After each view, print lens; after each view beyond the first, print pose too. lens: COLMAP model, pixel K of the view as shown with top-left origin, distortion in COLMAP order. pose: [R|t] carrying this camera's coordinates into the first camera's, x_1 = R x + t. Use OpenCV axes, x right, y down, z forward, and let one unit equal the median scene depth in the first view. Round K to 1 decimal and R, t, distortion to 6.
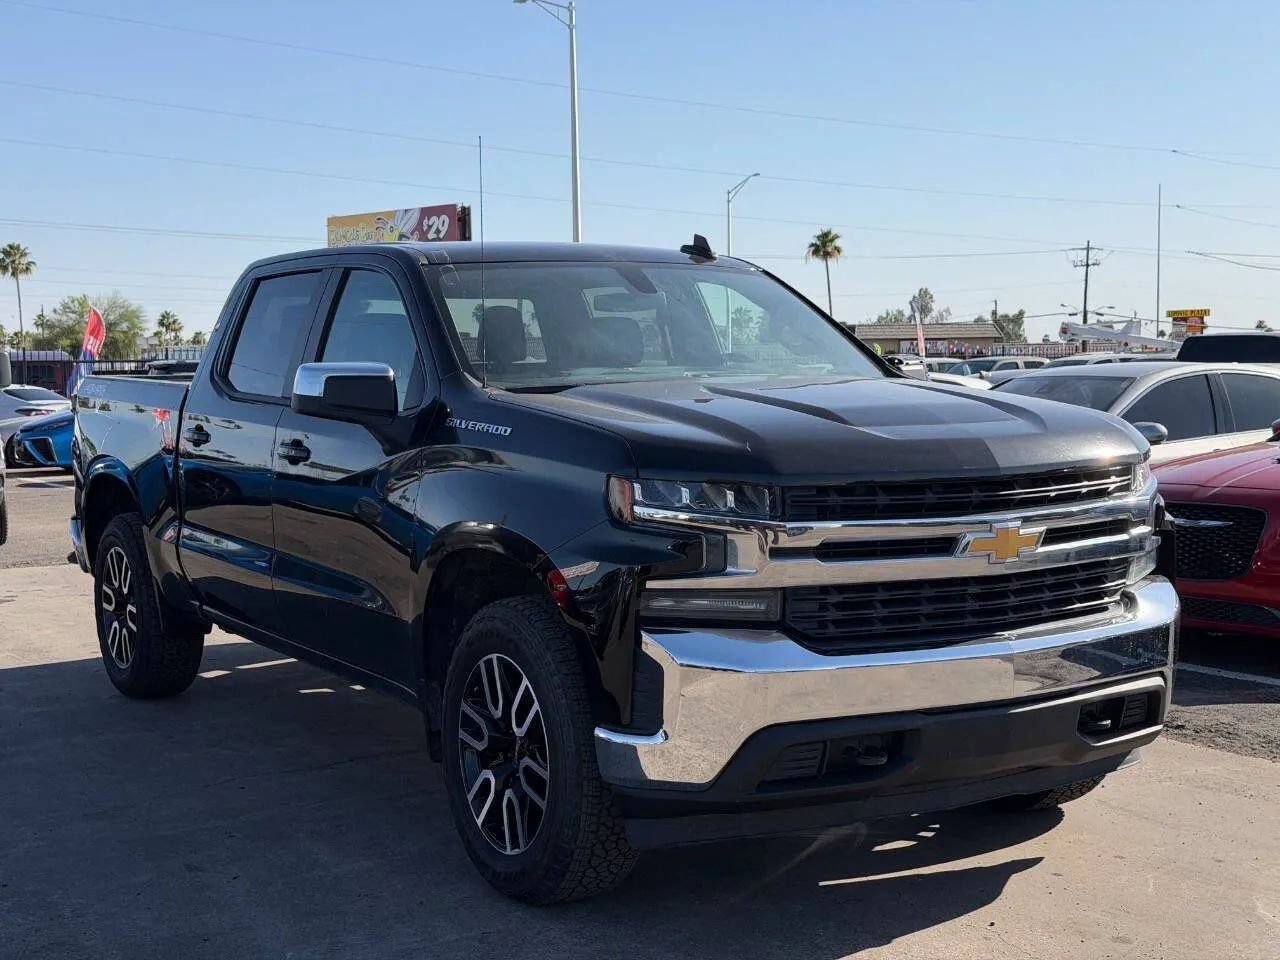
lens RADIAL K [[1767.0, 0, 634.7], [0, 1767.0, 484.5], [0, 0, 1]] dist [0.128320, 0.000000]
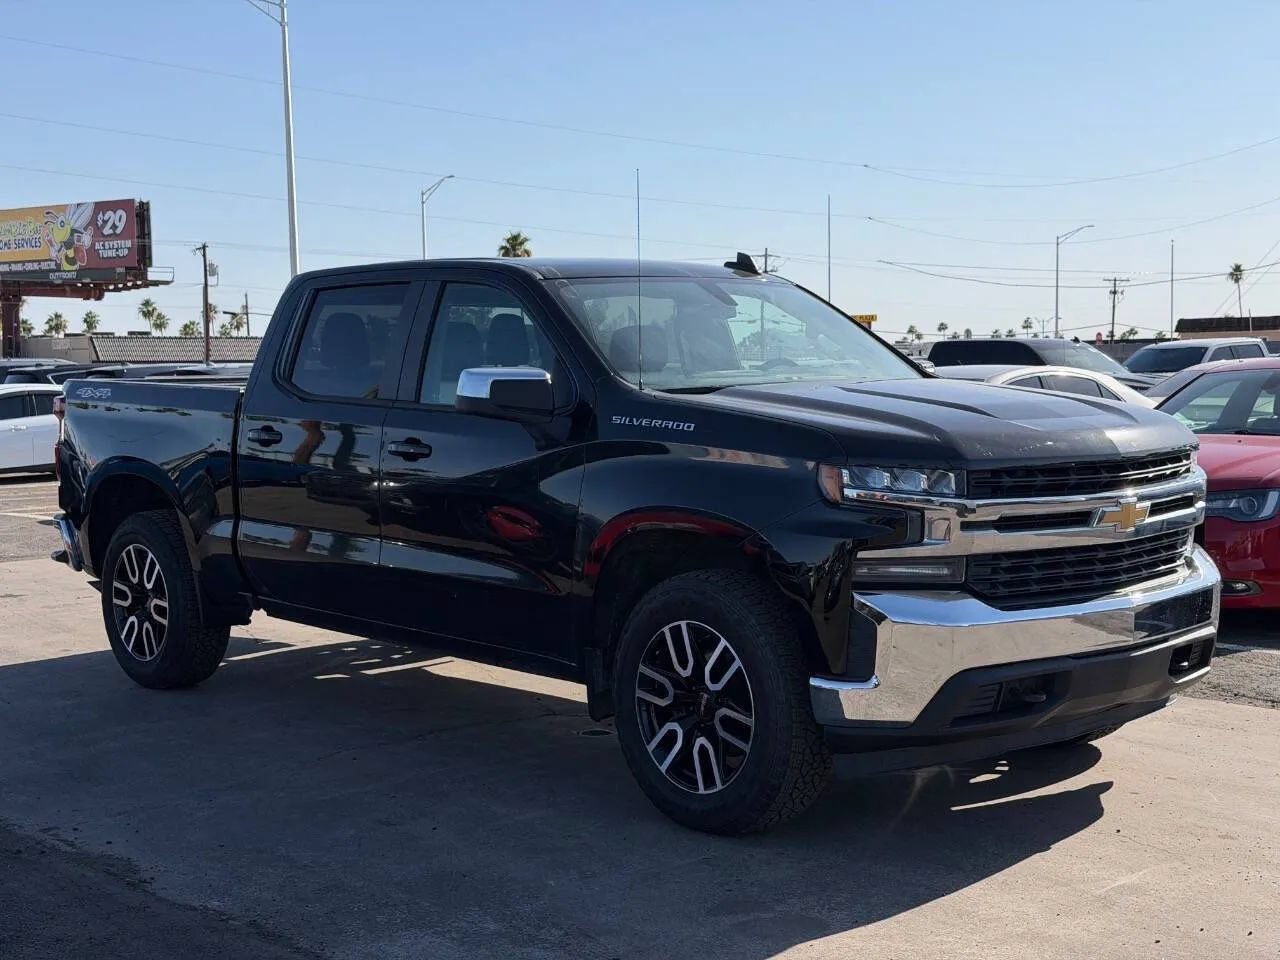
lens RADIAL K [[1767.0, 0, 644.1], [0, 1767.0, 479.0], [0, 0, 1]] dist [0.128320, 0.000000]
pose [[0.983689, -0.012651, 0.179433, -0.302549], [0.013404, 0.999906, -0.002985, 0.006586], [-0.179379, 0.005342, 0.983766, -0.123049]]
